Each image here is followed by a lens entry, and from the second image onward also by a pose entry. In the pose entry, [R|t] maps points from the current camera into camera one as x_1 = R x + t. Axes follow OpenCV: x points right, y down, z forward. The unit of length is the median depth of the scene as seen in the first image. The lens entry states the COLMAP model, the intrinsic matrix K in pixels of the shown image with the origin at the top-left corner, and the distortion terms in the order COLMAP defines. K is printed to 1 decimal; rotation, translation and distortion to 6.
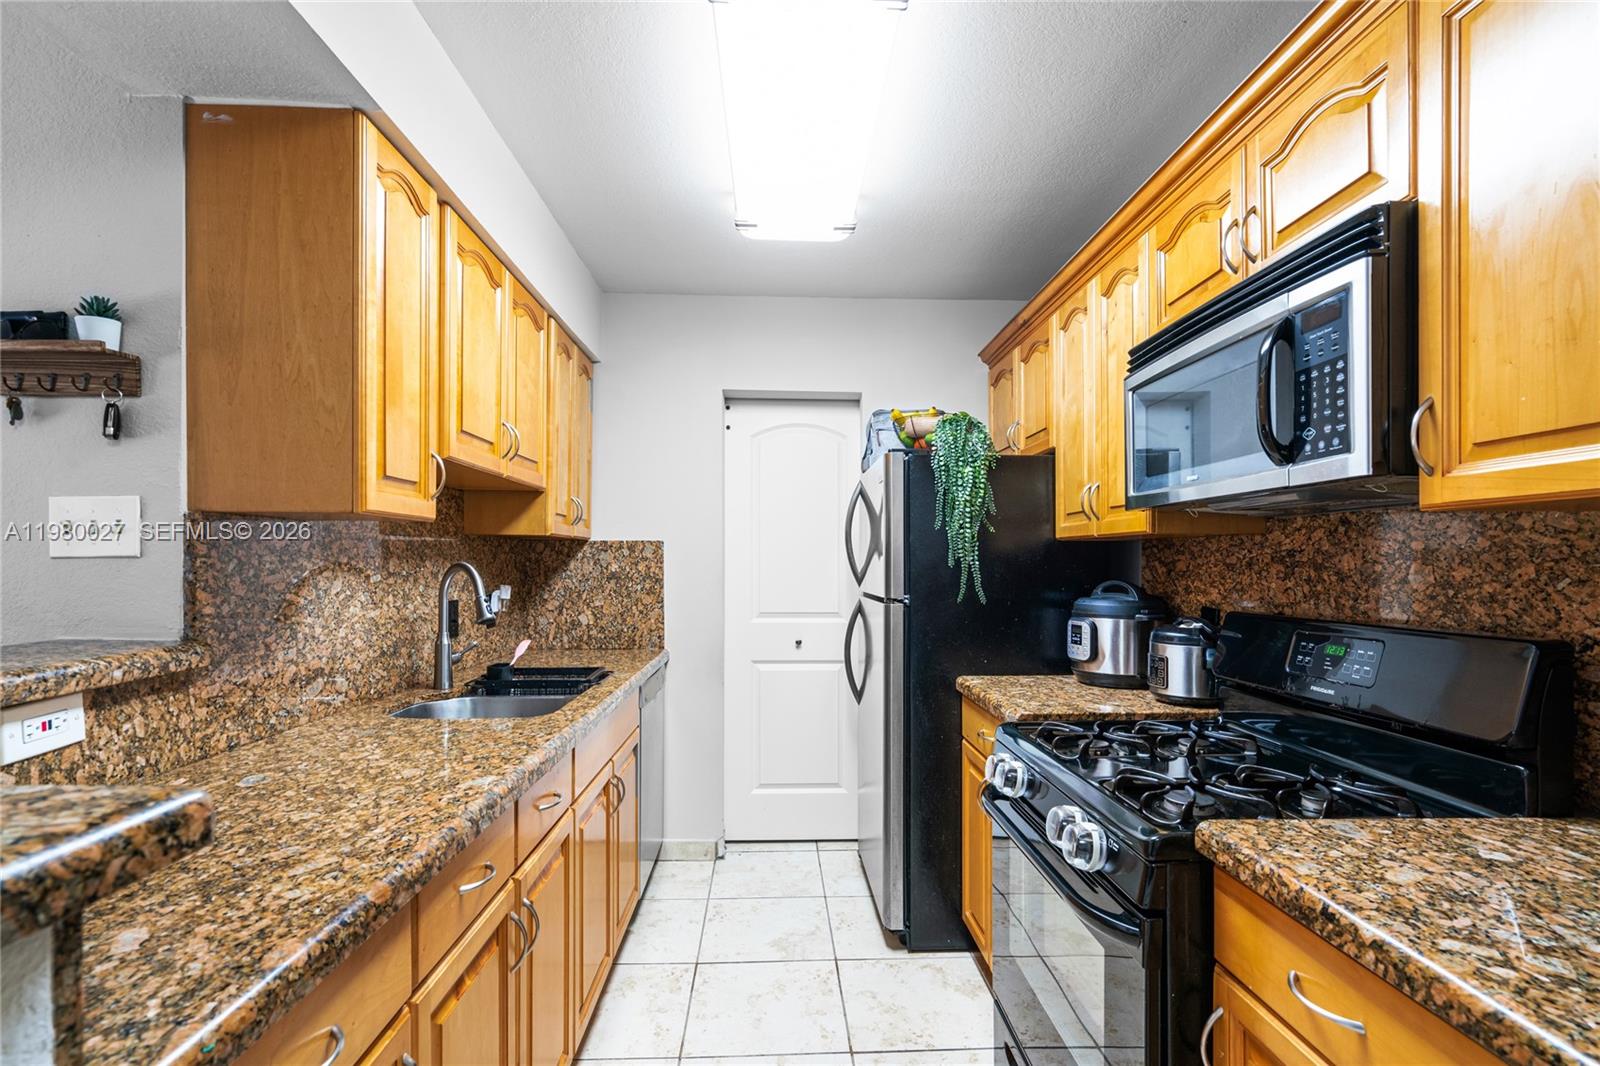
lens RADIAL K [[734.0, 0, 812.2], [0, 734.0, 566.0], [0, 0, 1]] dist [-0.000551, -0.000022]
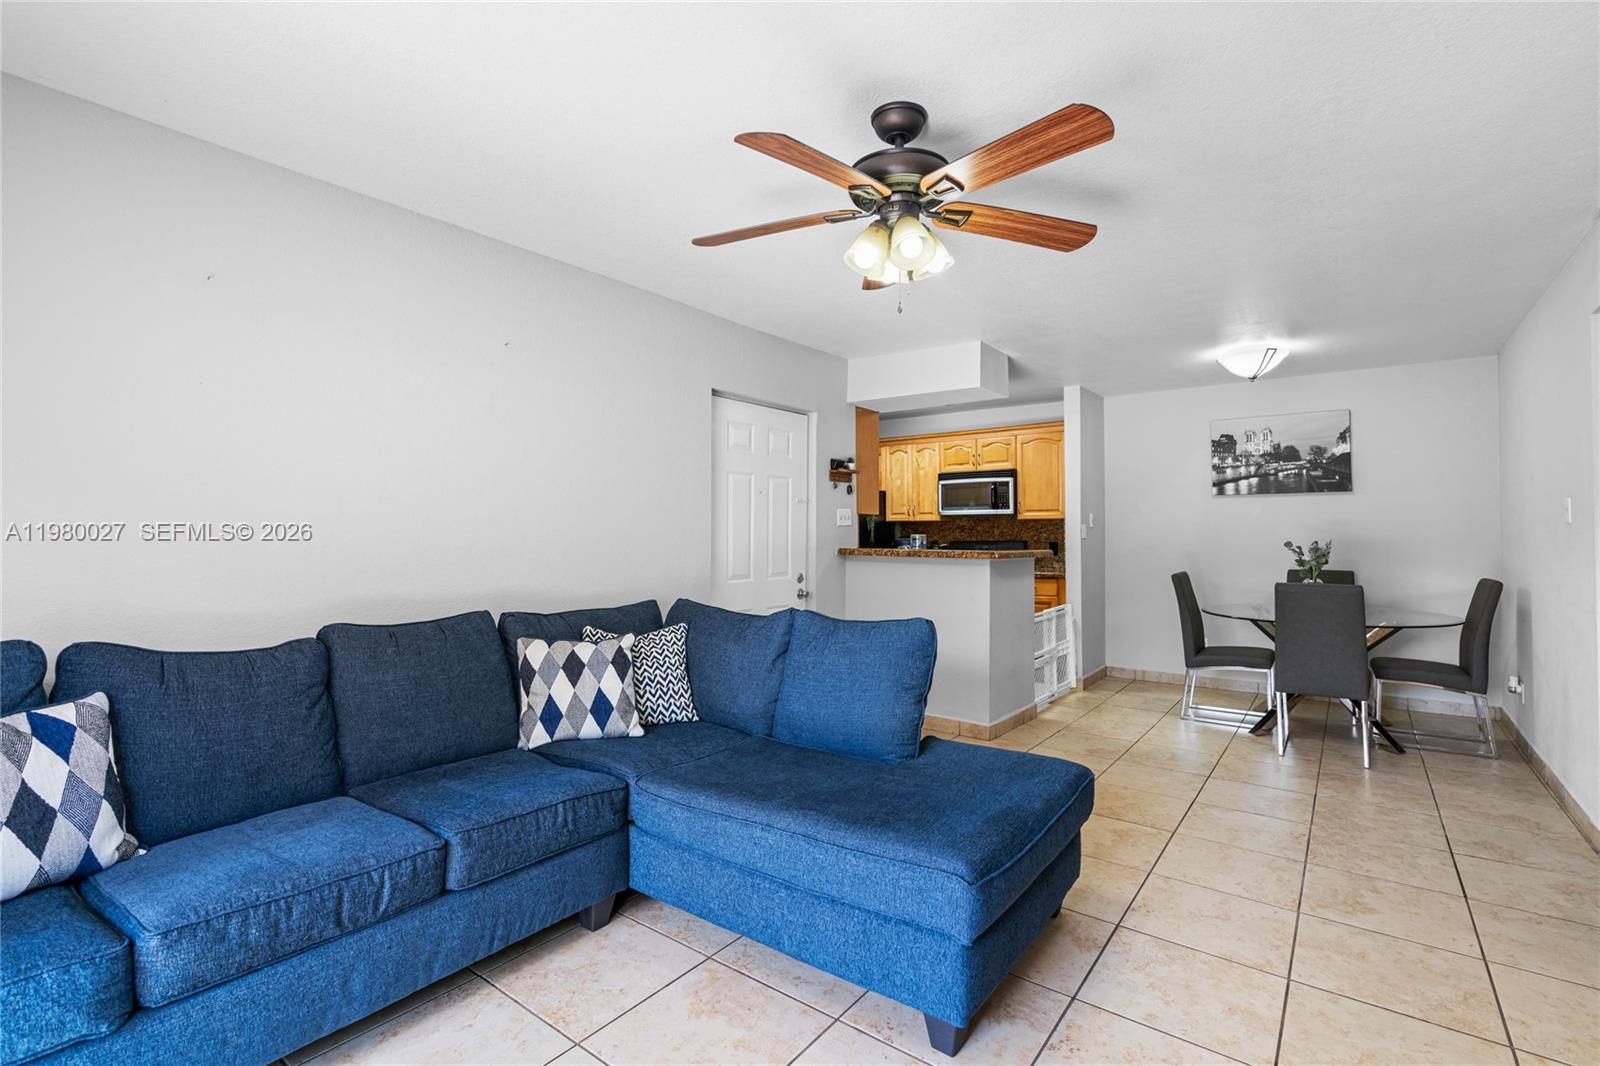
lens RADIAL K [[726.6, 0, 797.2], [0, 726.6, 532.3], [0, 0, 1]] dist [-0.002846, 0.000202]
pose [[0.649004, 0.000497, 0.760785, -3.909445], [0.004481, 0.999980, -0.004476, 0.038713], [-0.760772, 0.006314, 0.648989, -1.209241]]
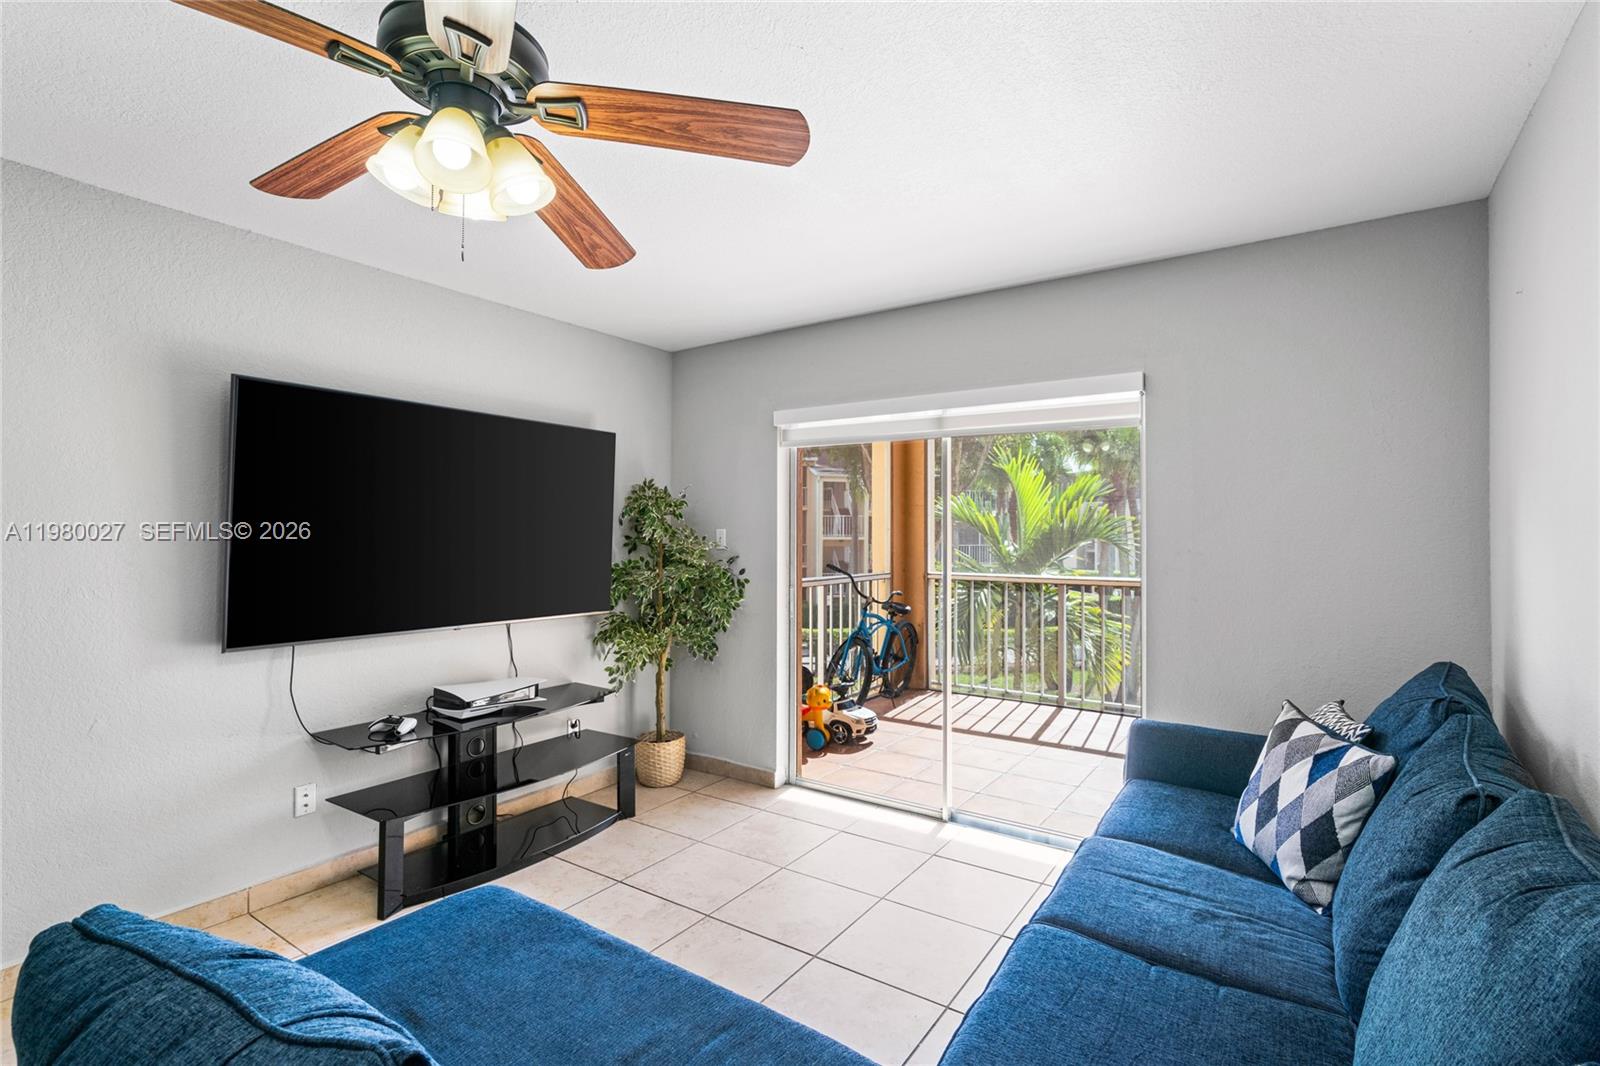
lens RADIAL K [[737.7, 0, 777.9], [0, 737.7, 527.1], [0, 0, 1]] dist [-0.002489, 0.000230]
pose [[-0.610368, -0.017854, -0.791917, -2.036296], [-0.007451, 0.999831, -0.016798, -0.041769], [0.792083, -0.004352, -0.610398, 0.612452]]
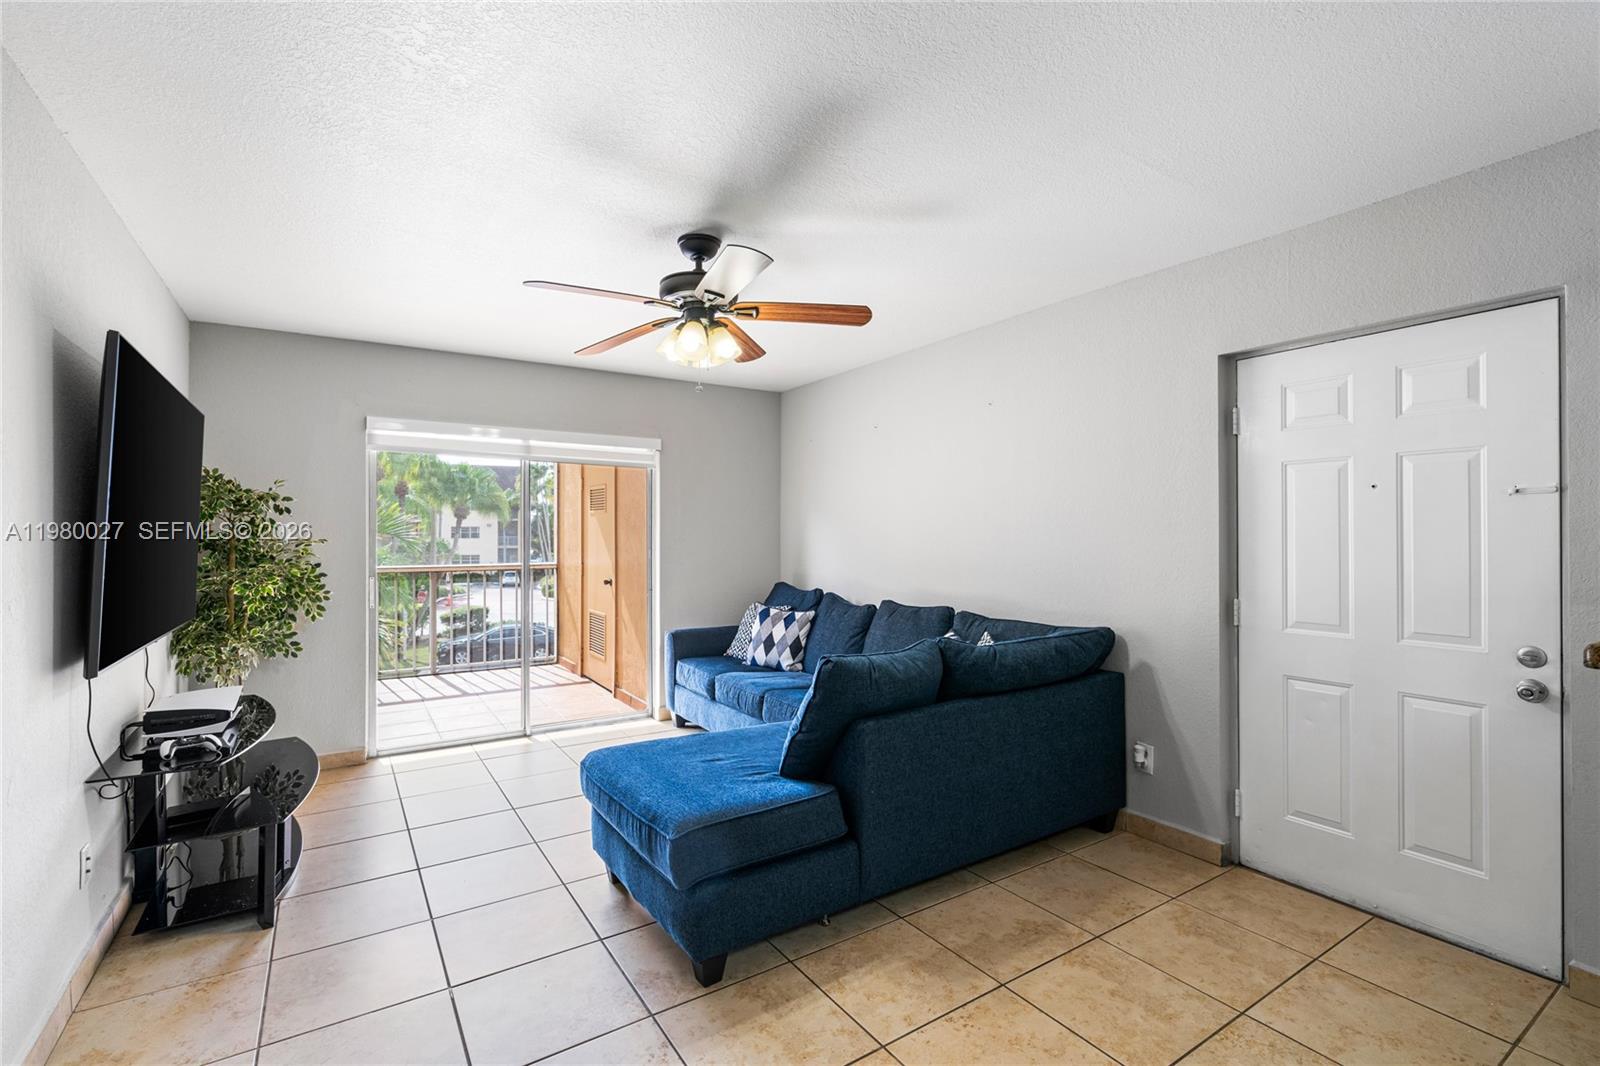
lens RADIAL K [[726.6, 0, 797.2], [0, 726.6, 532.3], [0, 0, 1]] dist [-0.002846, 0.000202]
pose [[0.502541, -0.008868, -0.864508, -0.697427], [0.000616, 0.999951, -0.009899, -0.018792], [0.864553, 0.004443, 0.502522, -1.175064]]
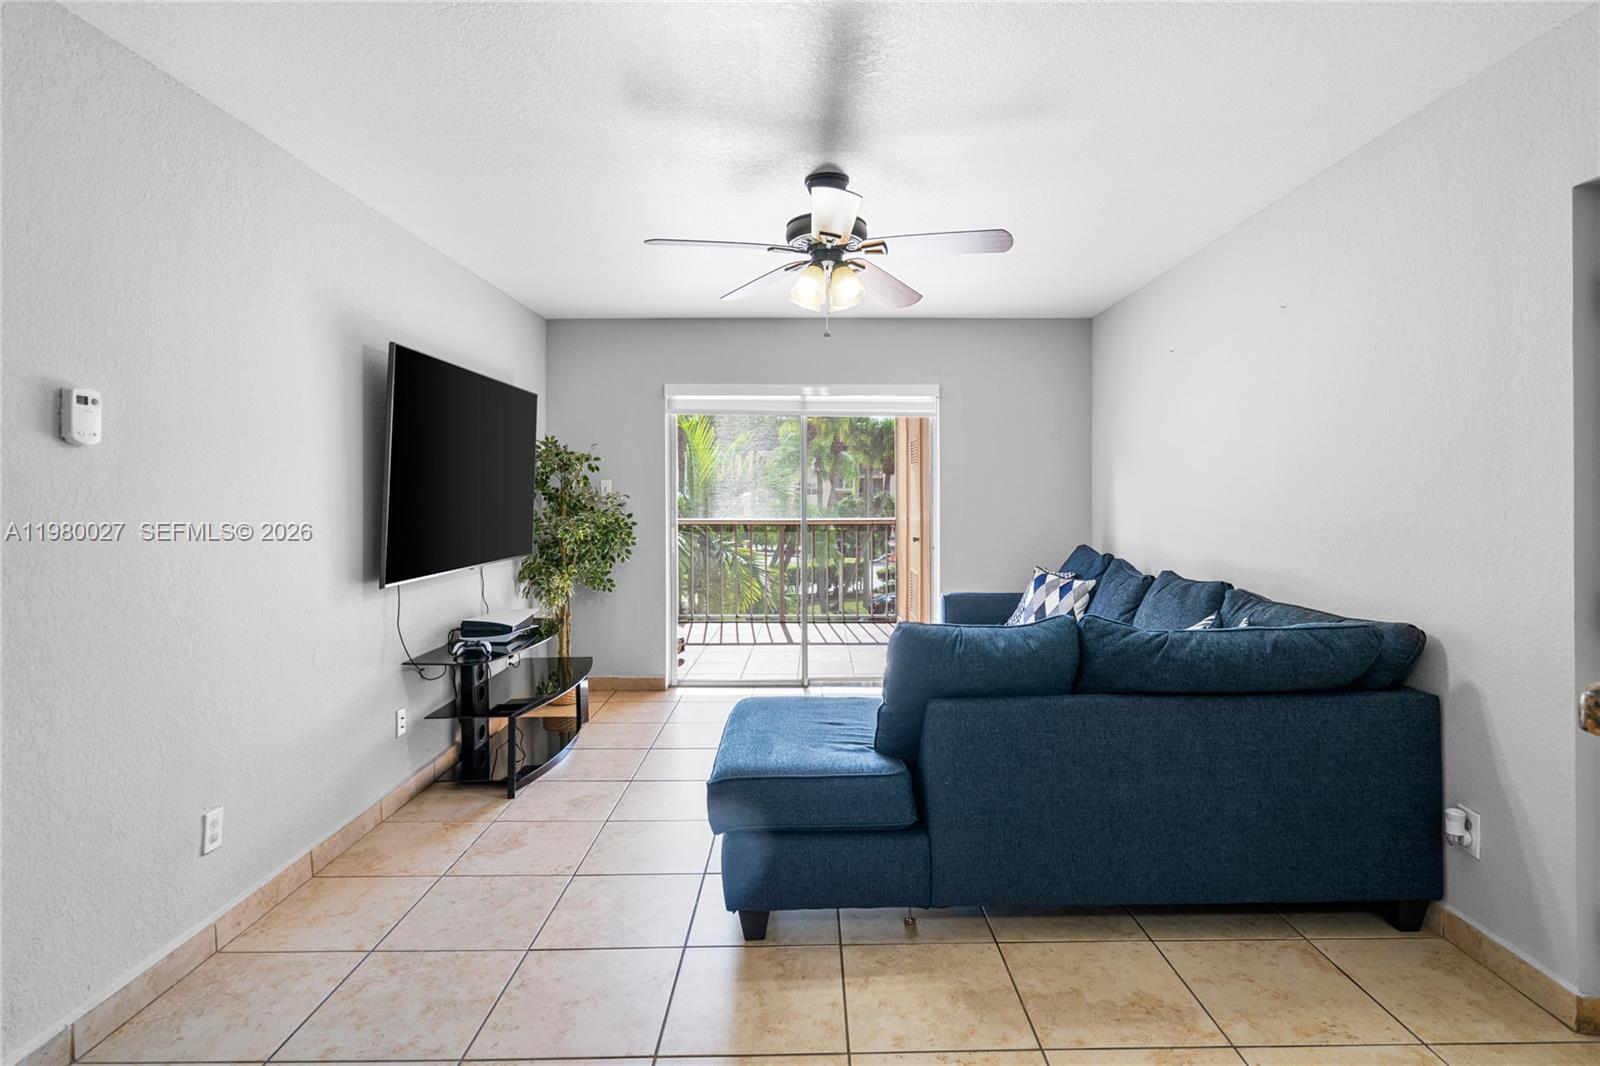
lens RADIAL K [[804.5, 0, 797.1], [0, 804.5, 496.6], [0, 0, 1]] dist [-0.004684, -0.000383]
pose [[-0.053577, 0.000748, -0.998563, -0.440800], [-0.000457, 1.000000, 0.000773, -0.006377], [0.998564, 0.000498, -0.053577, -0.343481]]
